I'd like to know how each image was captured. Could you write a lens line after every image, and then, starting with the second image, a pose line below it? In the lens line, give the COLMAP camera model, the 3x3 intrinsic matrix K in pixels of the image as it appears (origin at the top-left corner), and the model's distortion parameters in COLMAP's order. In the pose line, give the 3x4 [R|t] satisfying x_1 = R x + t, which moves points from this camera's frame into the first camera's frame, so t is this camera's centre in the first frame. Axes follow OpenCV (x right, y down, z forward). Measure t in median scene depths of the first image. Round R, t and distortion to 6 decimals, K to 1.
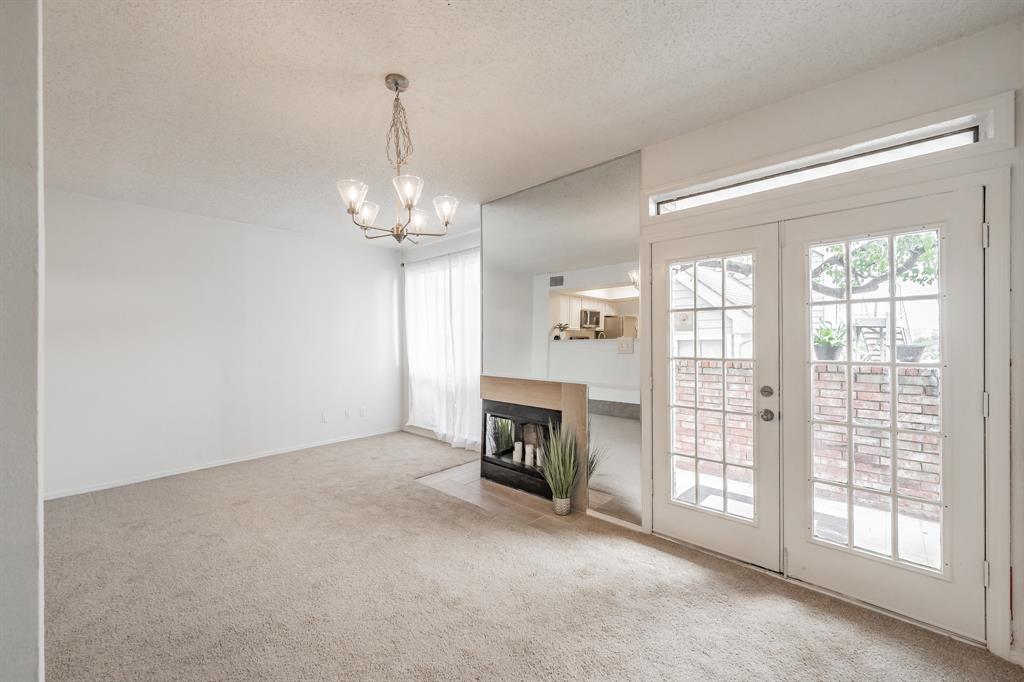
lens RADIAL K [[408.2, 0, 512.5], [0, 408.2, 338.2], [0, 0, 1]] dist [-0.002239, -0.000093]
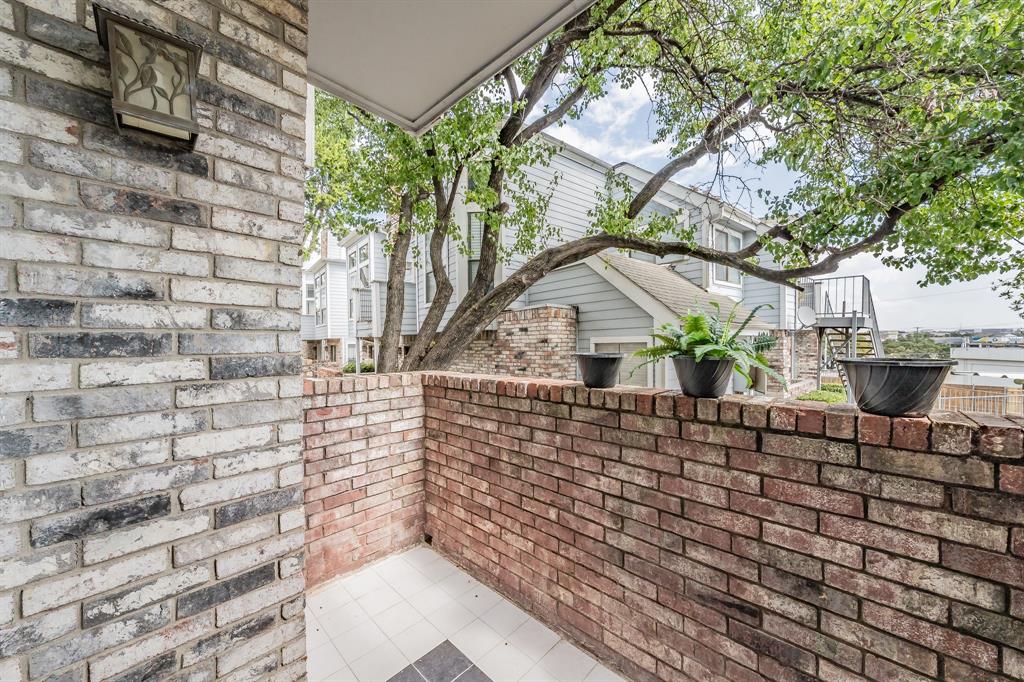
lens RADIAL K [[360.3, 0, 516.2], [0, 360.3, 344.2], [0, 0, 1]] dist [-0.004792, 0.001151]
pose [[0.999897, -0.001885, -0.014242, 0.592090], [0.002011, 0.999959, 0.008841, 0.000443], [0.014225, -0.008869, 0.999859, 0.628060]]
